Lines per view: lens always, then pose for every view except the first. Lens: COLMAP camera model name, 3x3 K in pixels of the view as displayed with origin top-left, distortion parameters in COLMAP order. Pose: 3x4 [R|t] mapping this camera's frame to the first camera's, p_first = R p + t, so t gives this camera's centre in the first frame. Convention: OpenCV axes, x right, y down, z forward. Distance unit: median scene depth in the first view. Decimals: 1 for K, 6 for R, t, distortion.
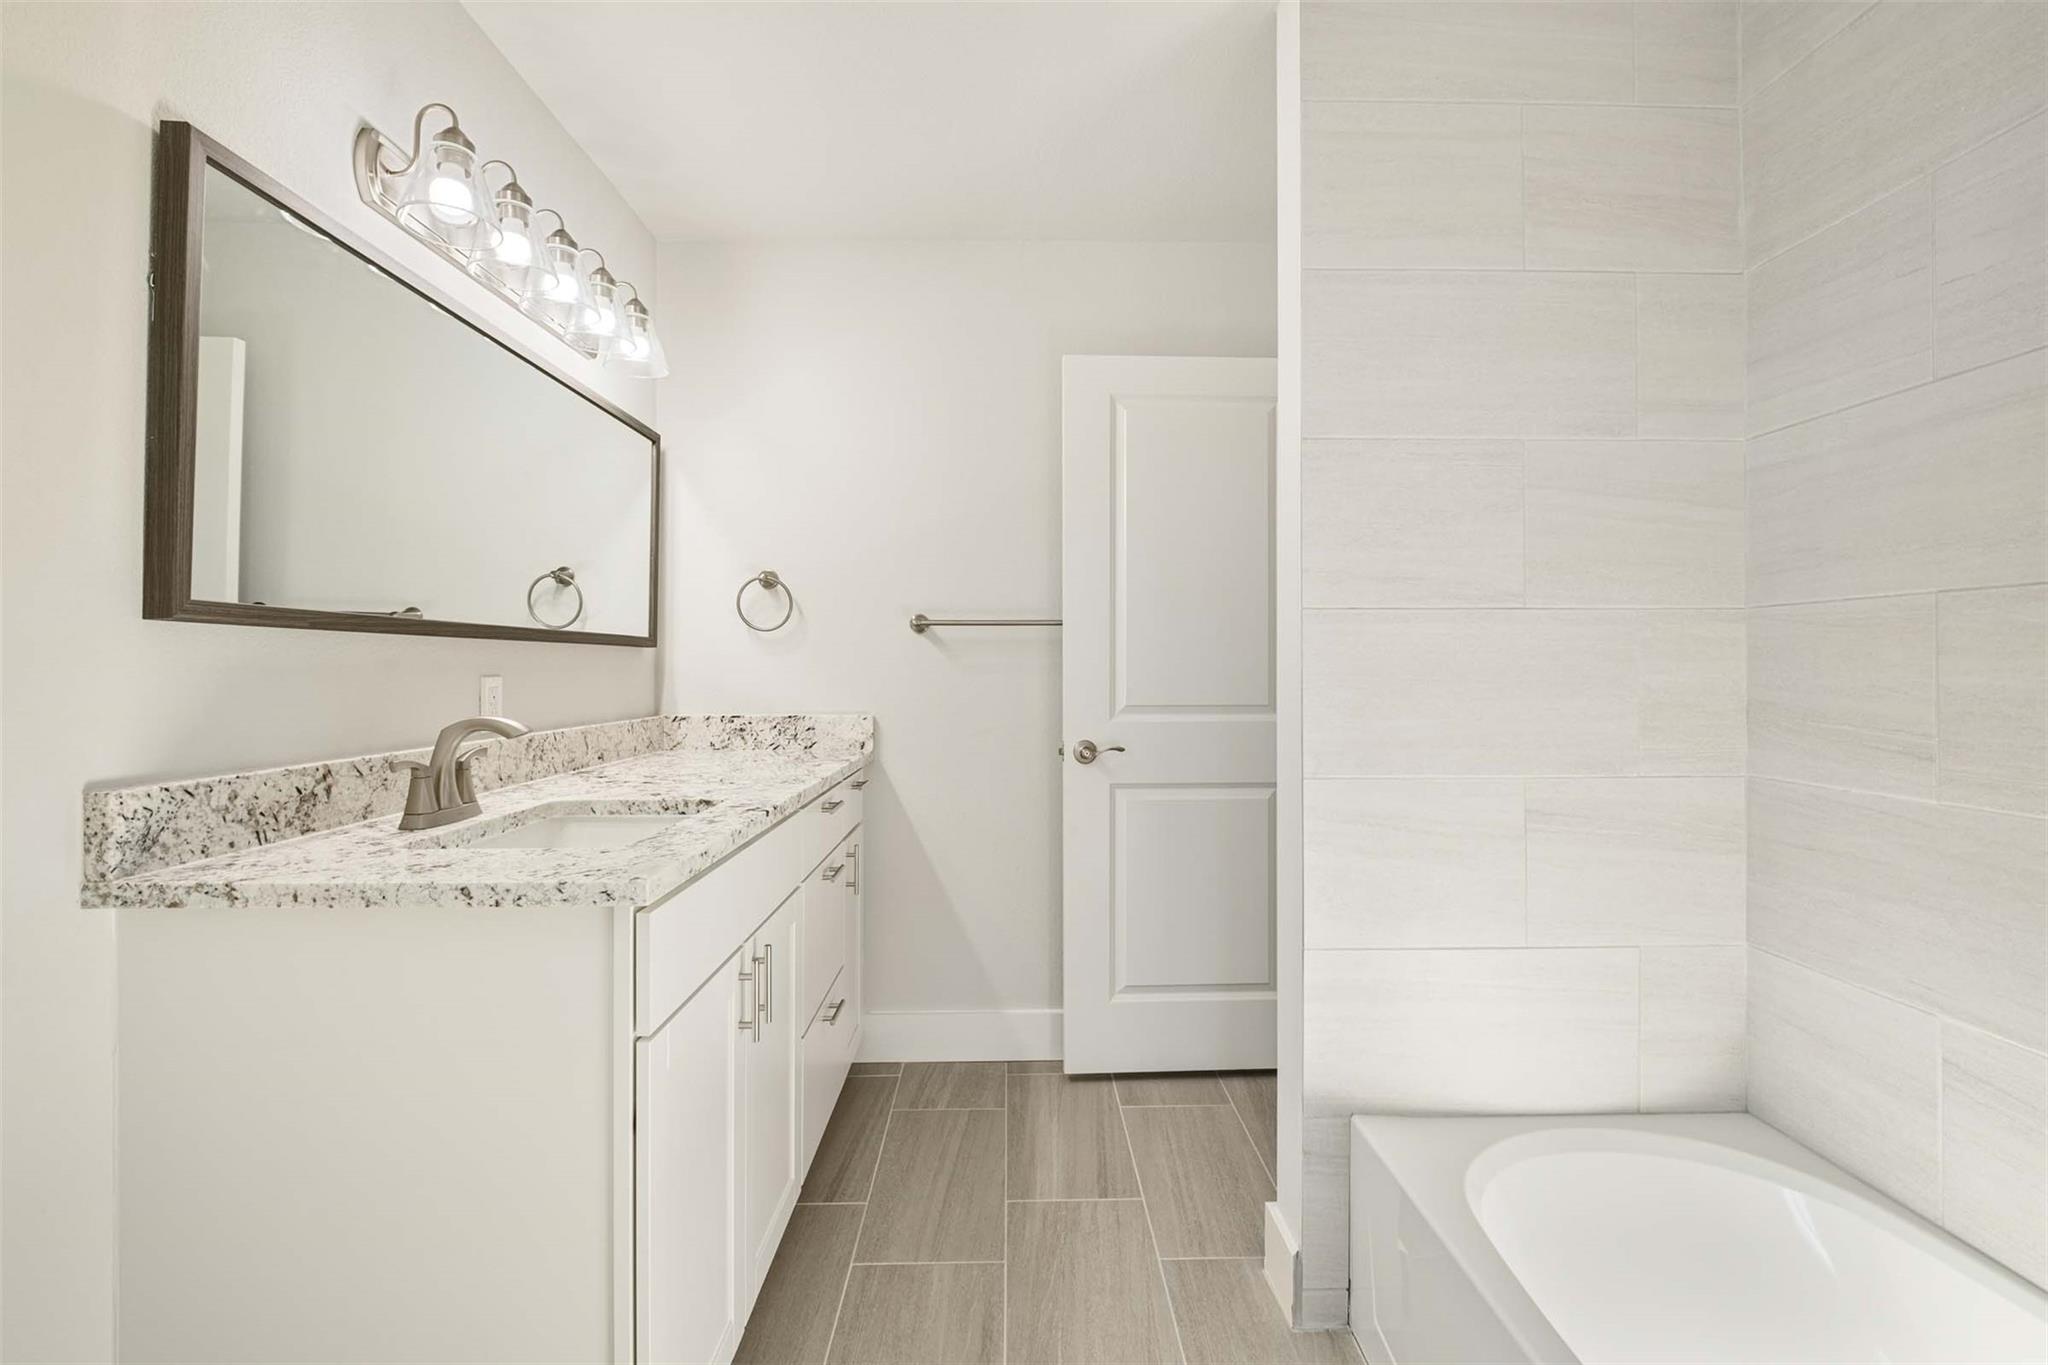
lens RADIAL K [[889.5, 0, 1029.0], [0, 889.5, 679.7], [0, 0, 1]] dist [0.002678, -0.005634]
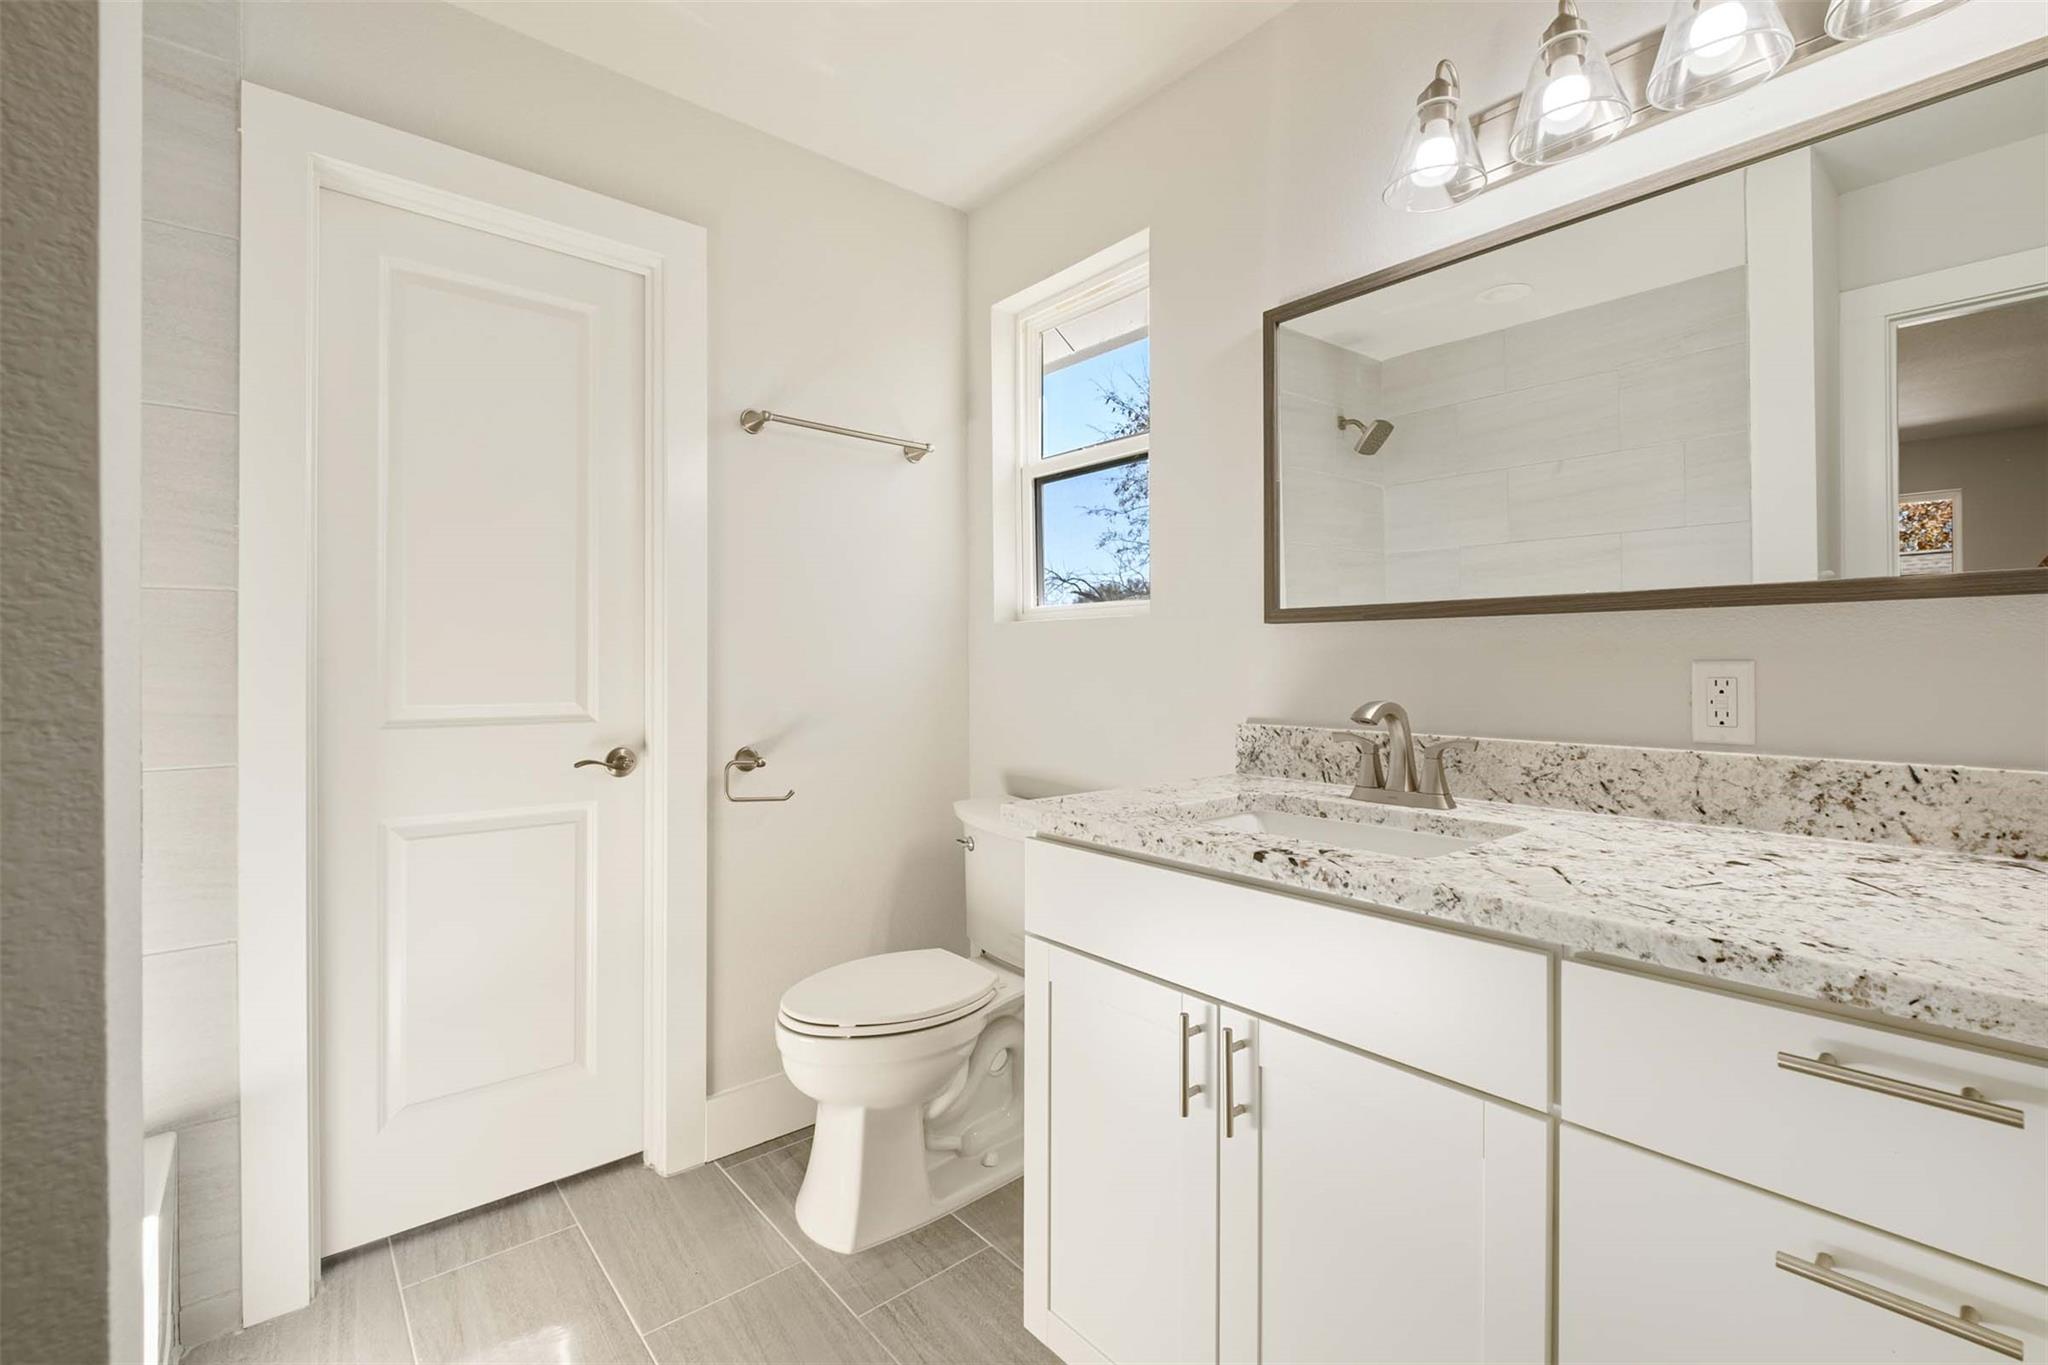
lens RADIAL K [[889.5, 0, 1029.0], [0, 889.5, 679.7], [0, 0, 1]] dist [0.002678, -0.005634]
pose [[-0.767874, 0.009587, -0.640530, 0.367938], [-0.010051, 0.999585, 0.027010, -0.003628], [0.640523, 0.027178, -0.767458, 1.806949]]
